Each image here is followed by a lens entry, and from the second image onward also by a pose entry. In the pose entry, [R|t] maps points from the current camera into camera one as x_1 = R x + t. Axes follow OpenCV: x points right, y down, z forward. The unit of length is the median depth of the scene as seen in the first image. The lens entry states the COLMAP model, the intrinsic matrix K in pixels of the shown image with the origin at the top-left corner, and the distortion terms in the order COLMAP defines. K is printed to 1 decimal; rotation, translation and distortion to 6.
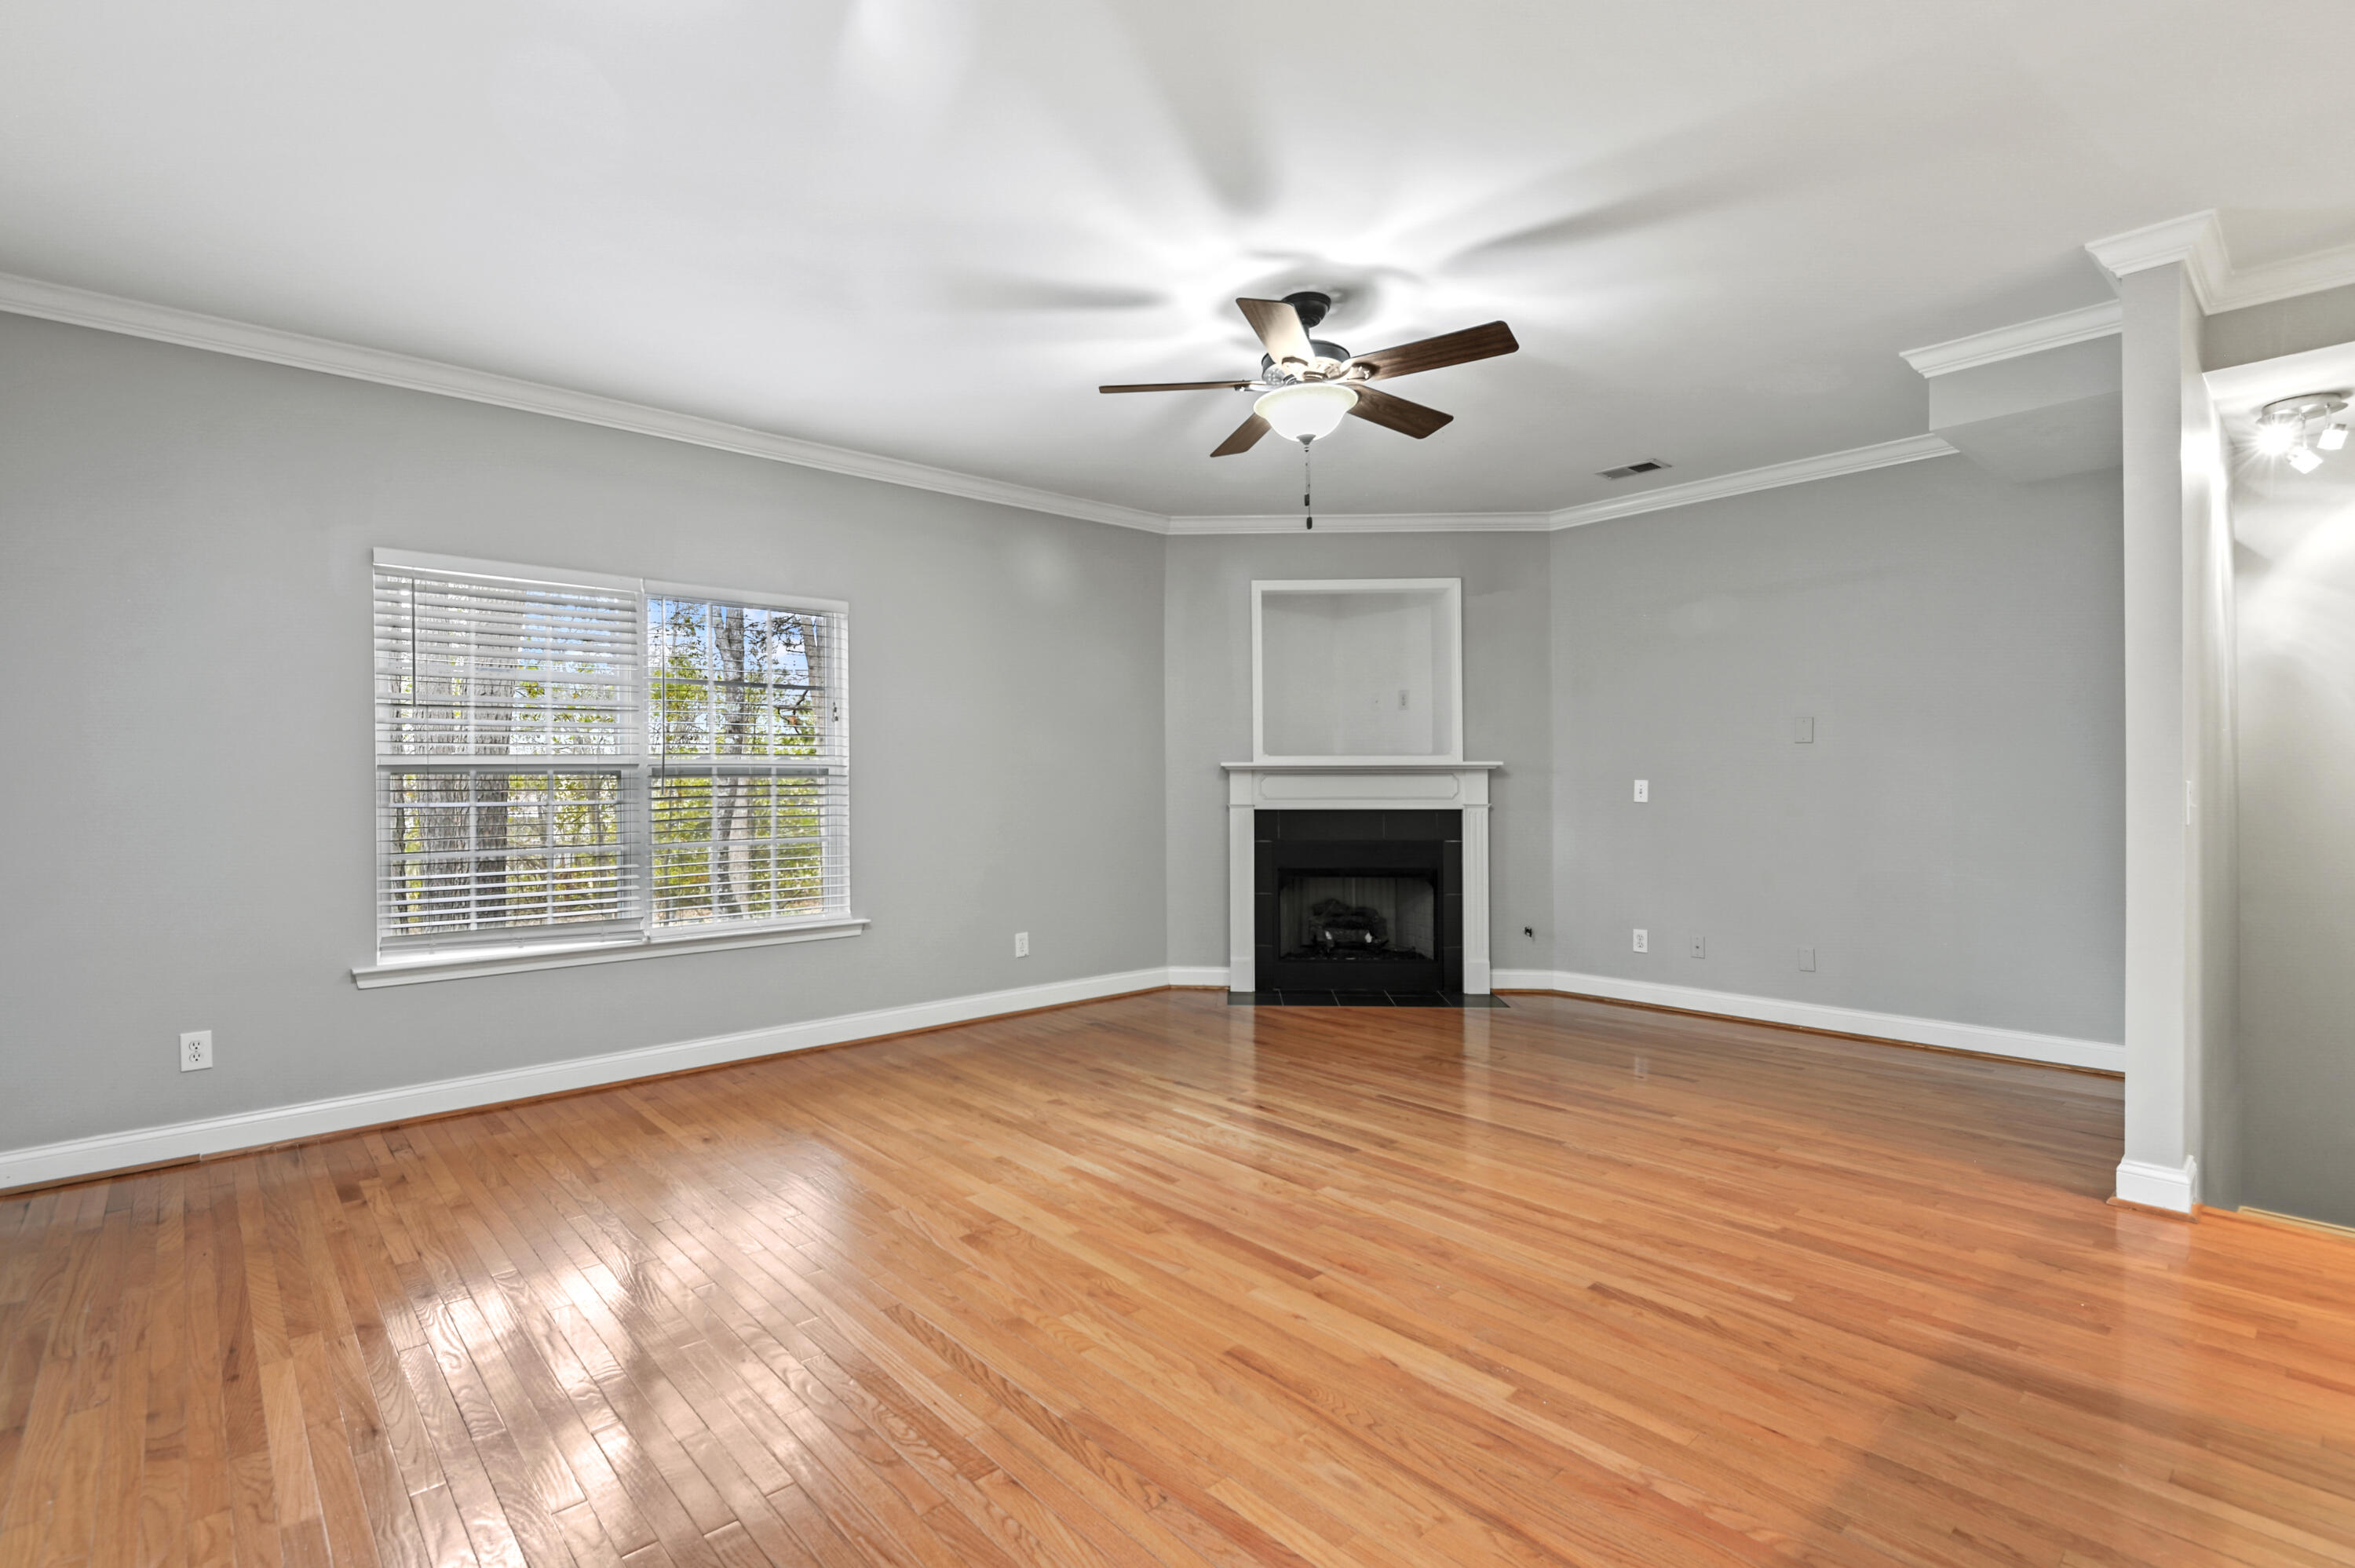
lens RADIAL K [[1099.8, 0, 1165.7], [0, 1099.8, 785.7], [0, 0, 1]] dist [0.003155, -0.003804]
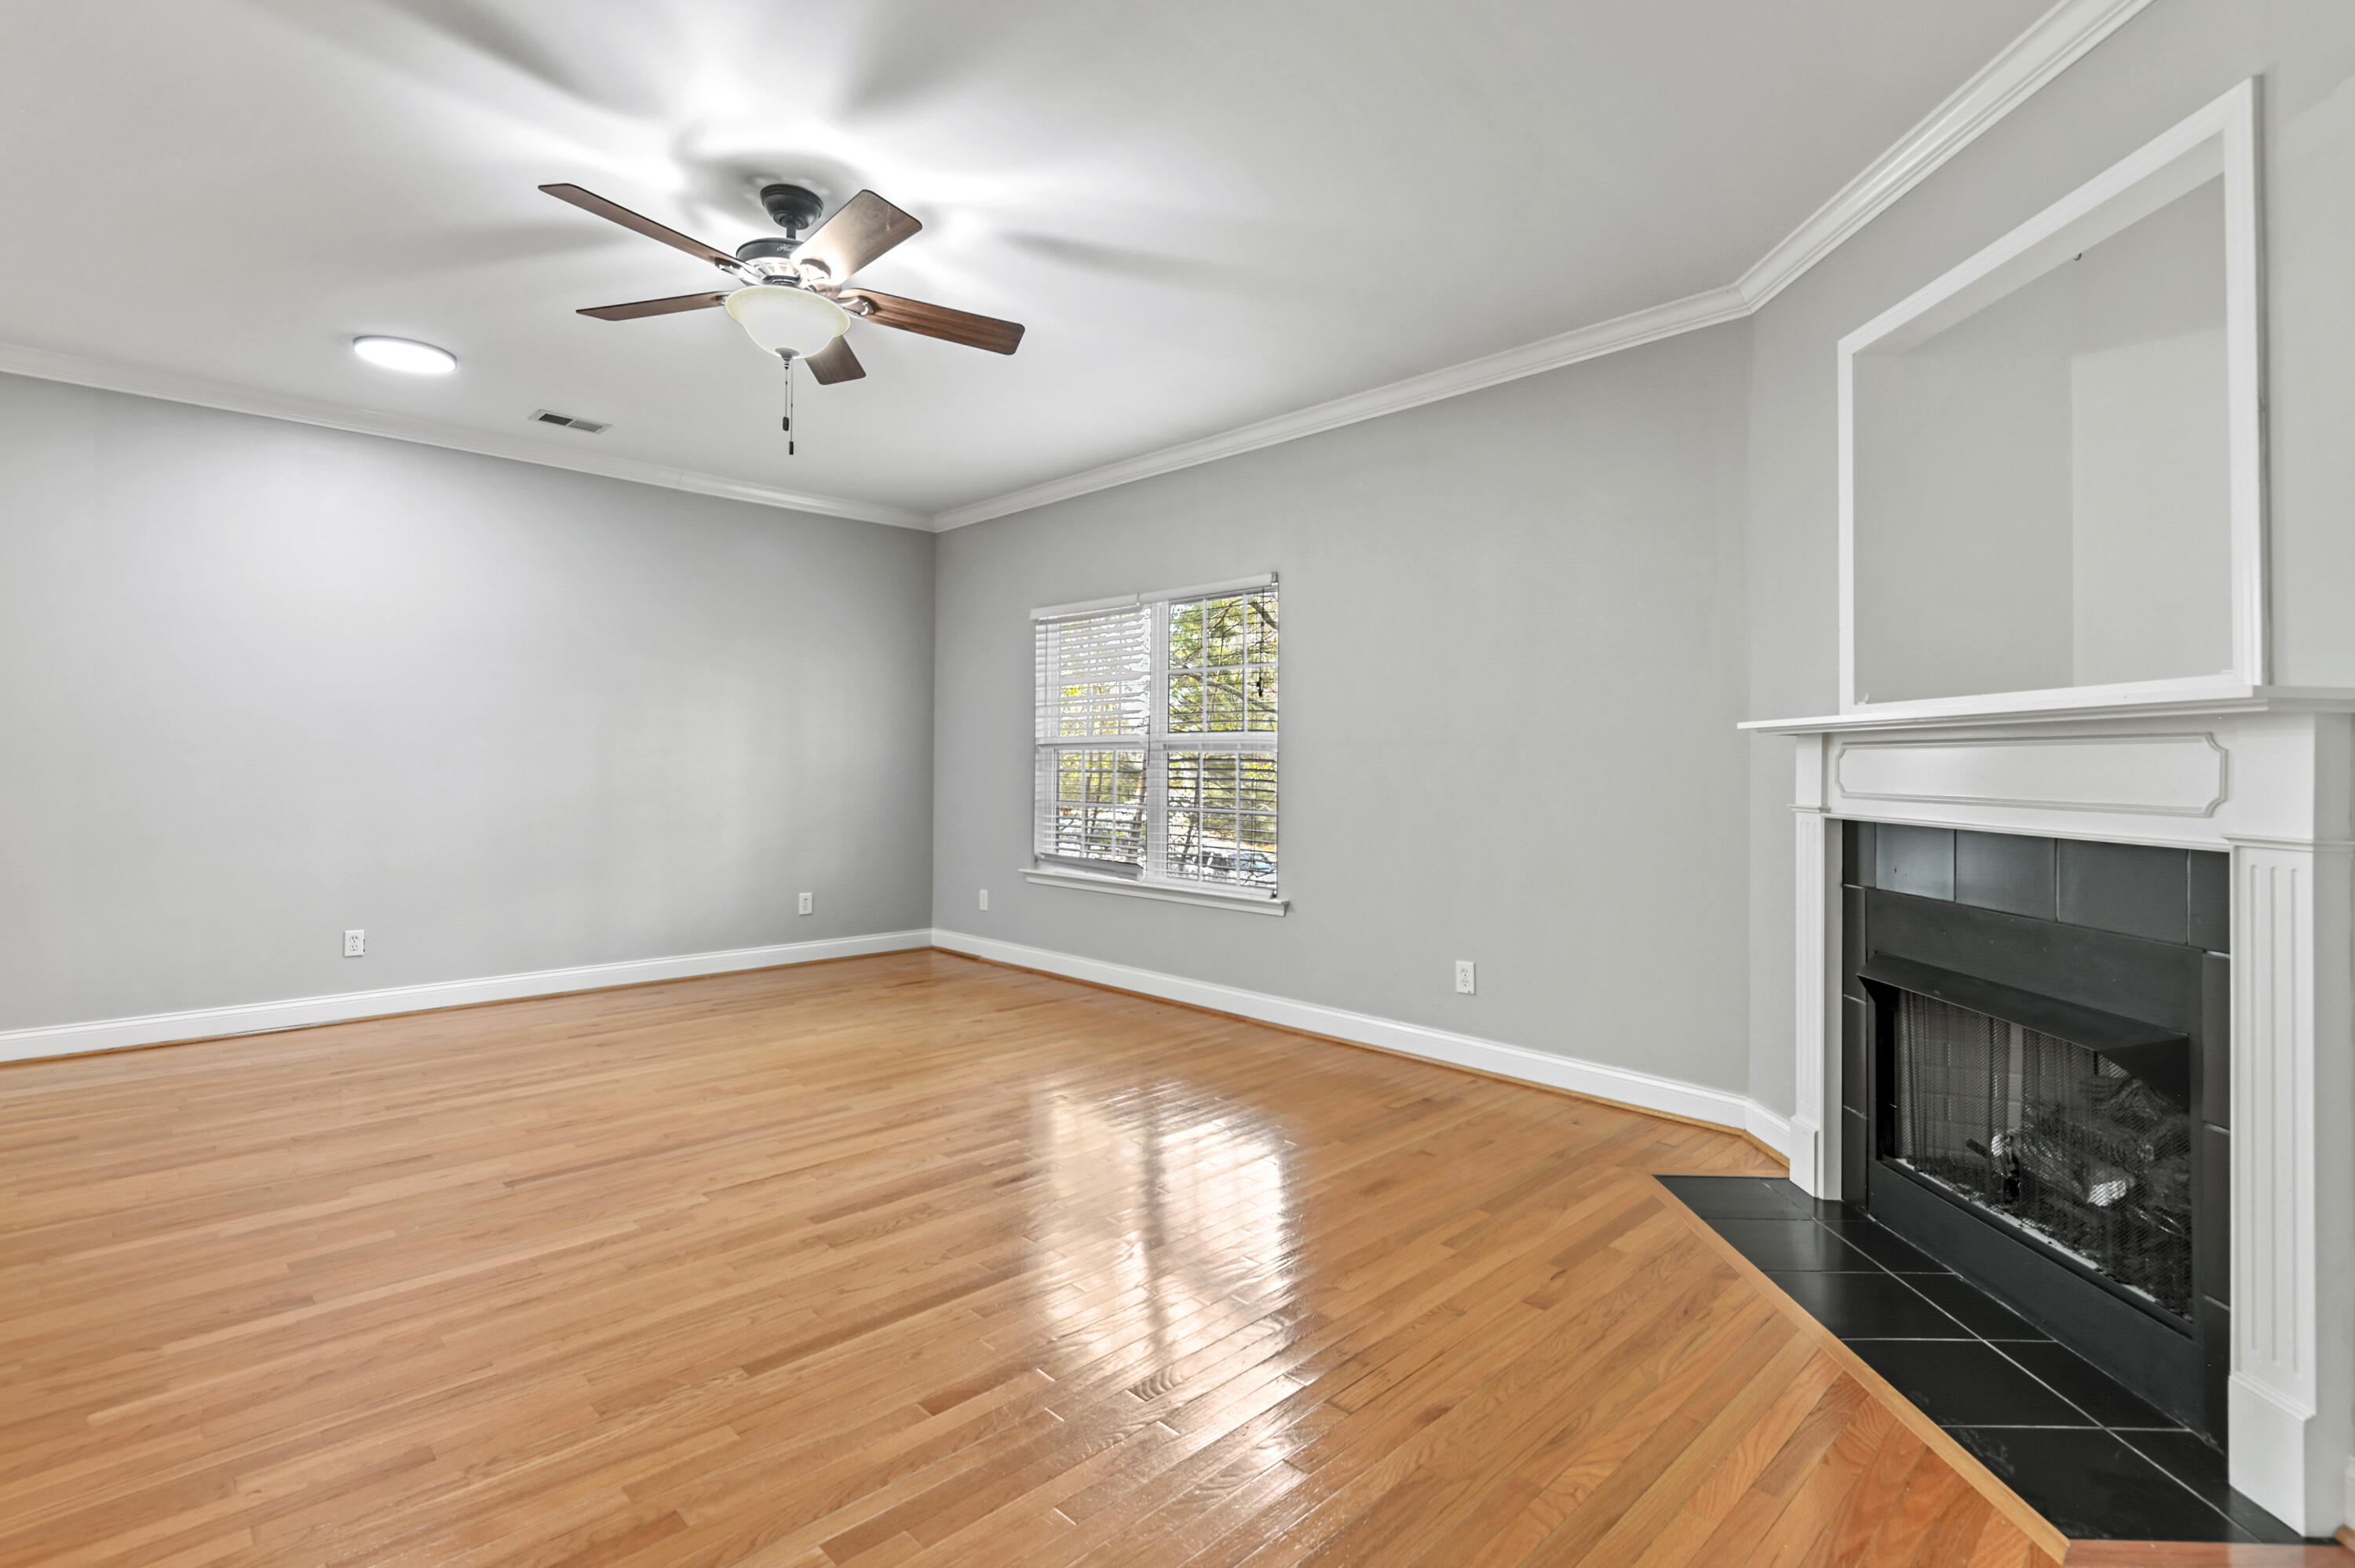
lens RADIAL K [[1099.8, 0, 1150.0], [0, 1099.8, 743.7], [0, 0, 1]] dist [0.003155, -0.003804]
pose [[0.036681, -0.014204, -0.999226, 0.754278], [-0.016311, 0.999757, -0.014810, 0.002327], [0.999194, 0.016841, 0.036440, 0.944496]]
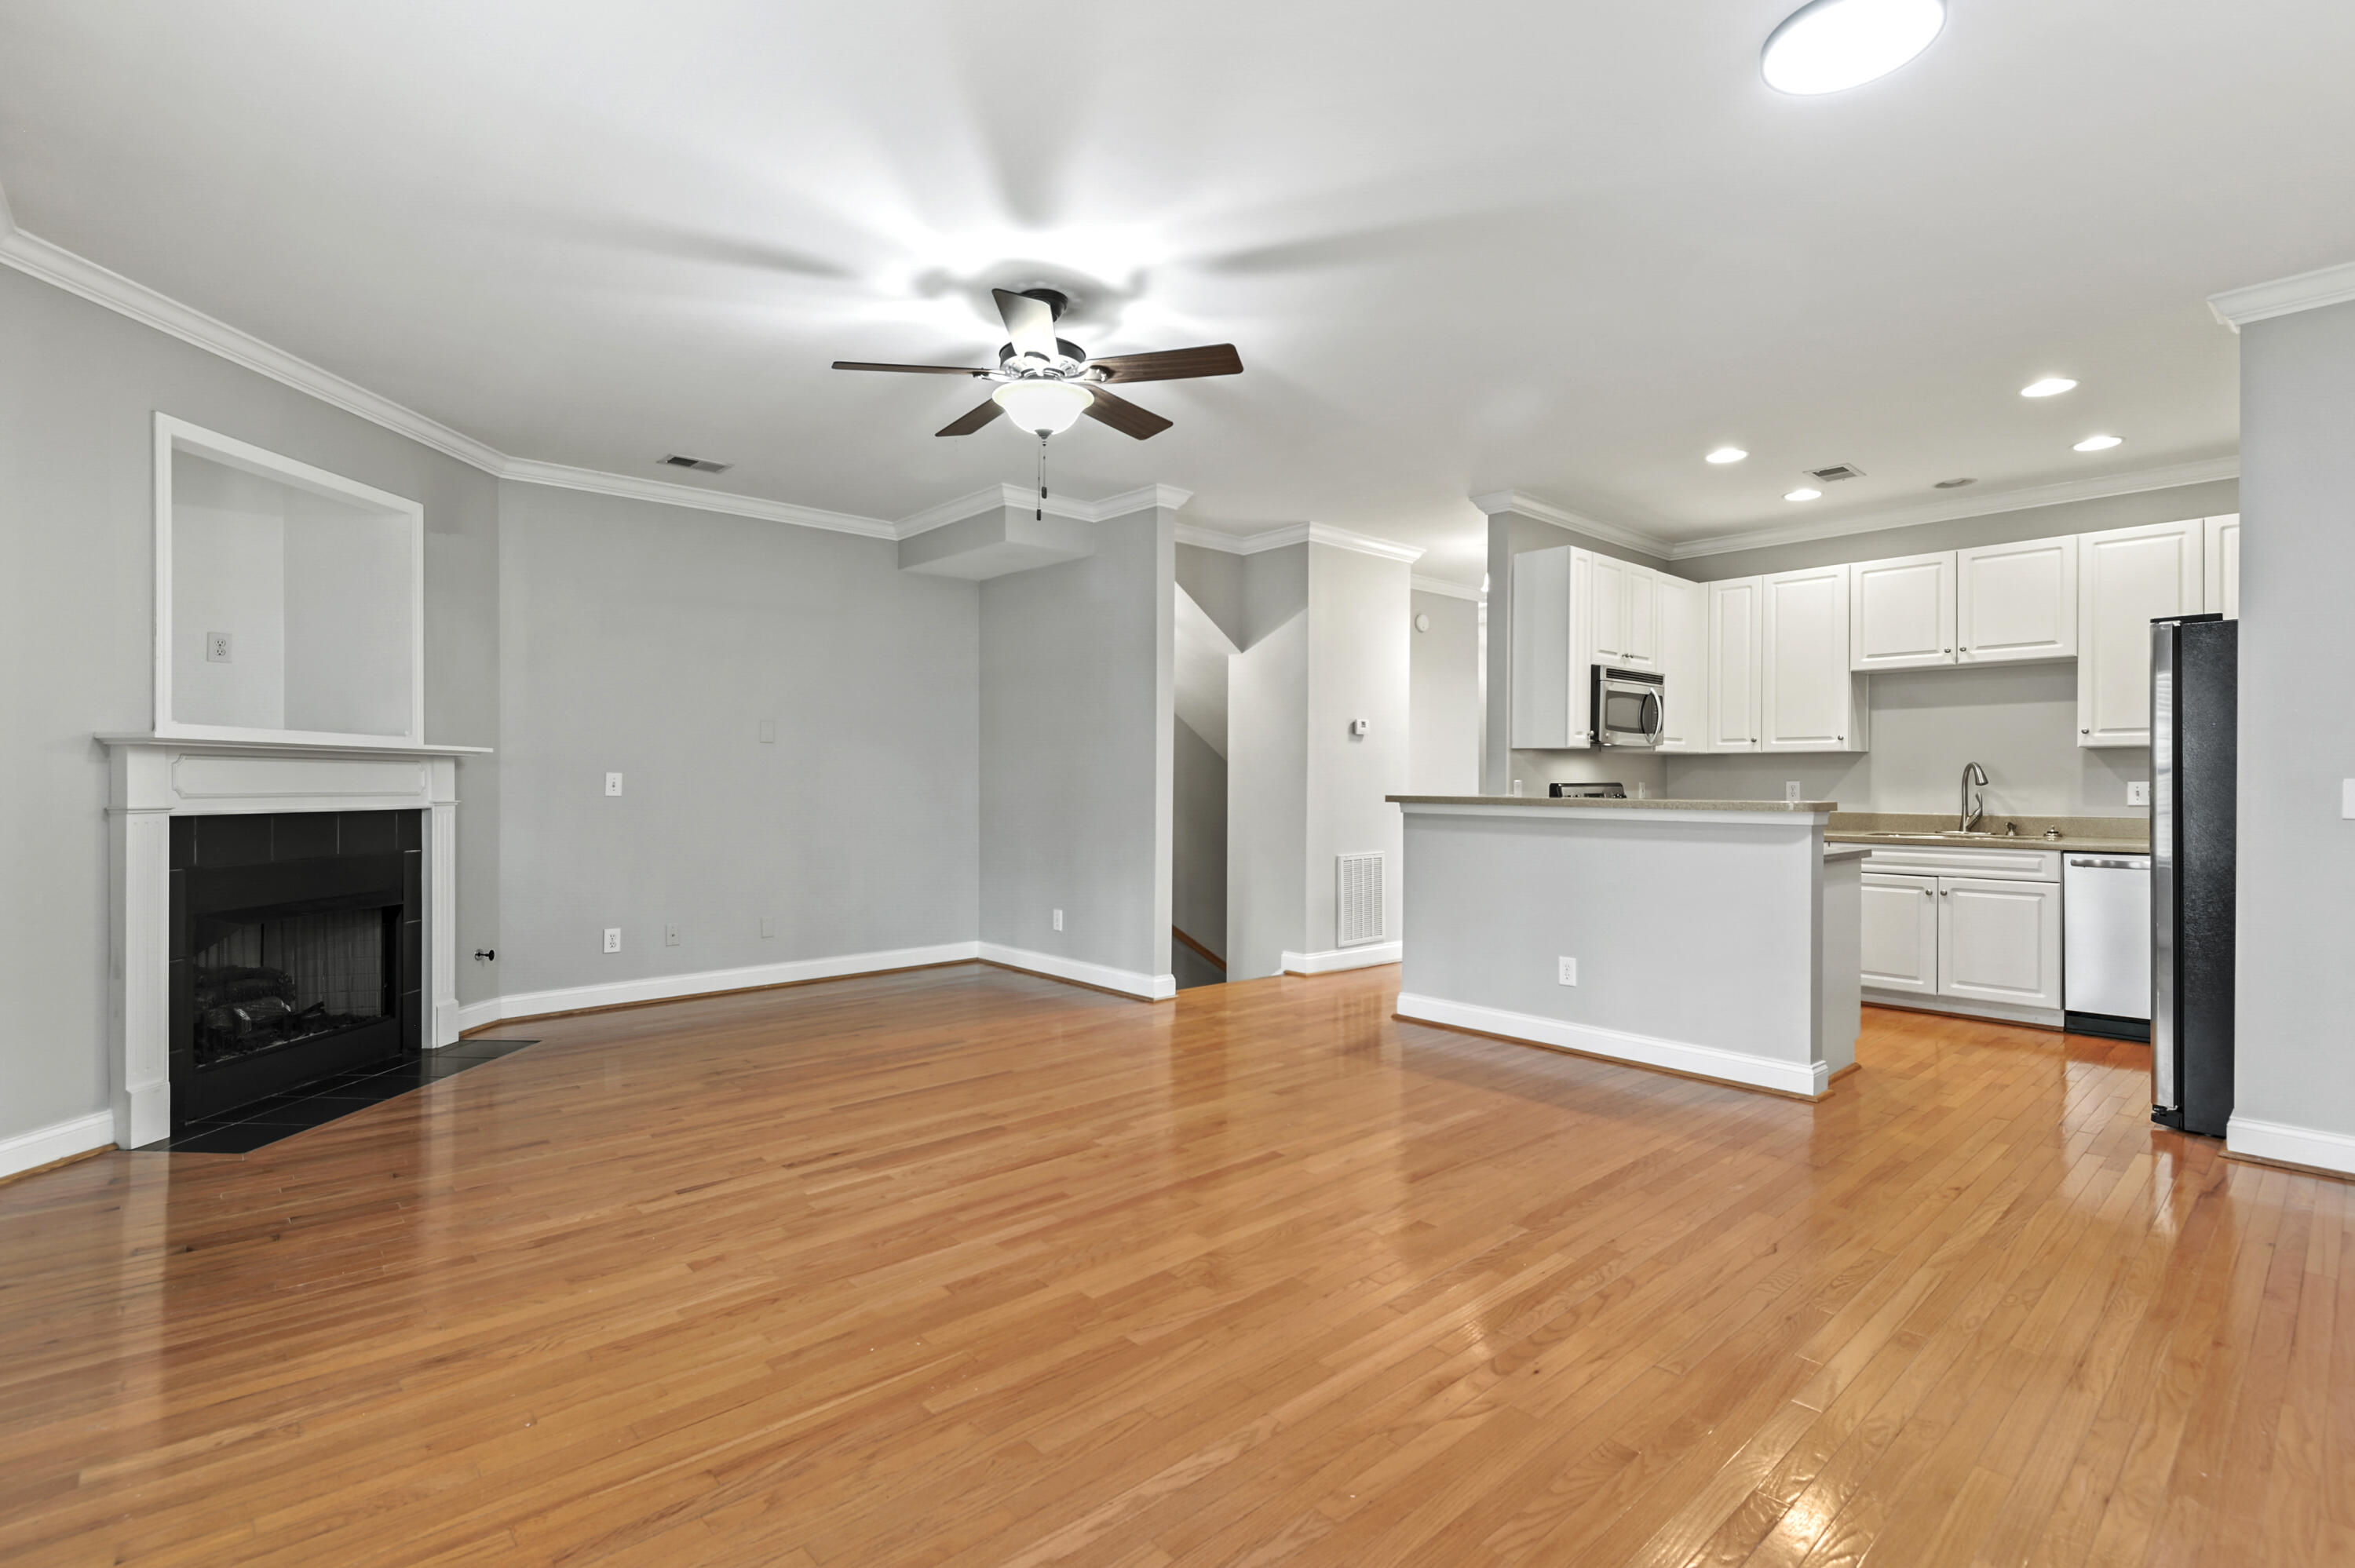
lens RADIAL K [[1099.8, 0, 1159.8], [0, 1099.8, 782.3], [0, 0, 1]] dist [0.003155, -0.003804]
pose [[-0.001564, 0.003412, 0.999993, -0.672116], [0.003111, 0.999989, -0.003407, 0.010752], [-0.999994, 0.003106, -0.001574, 0.670435]]
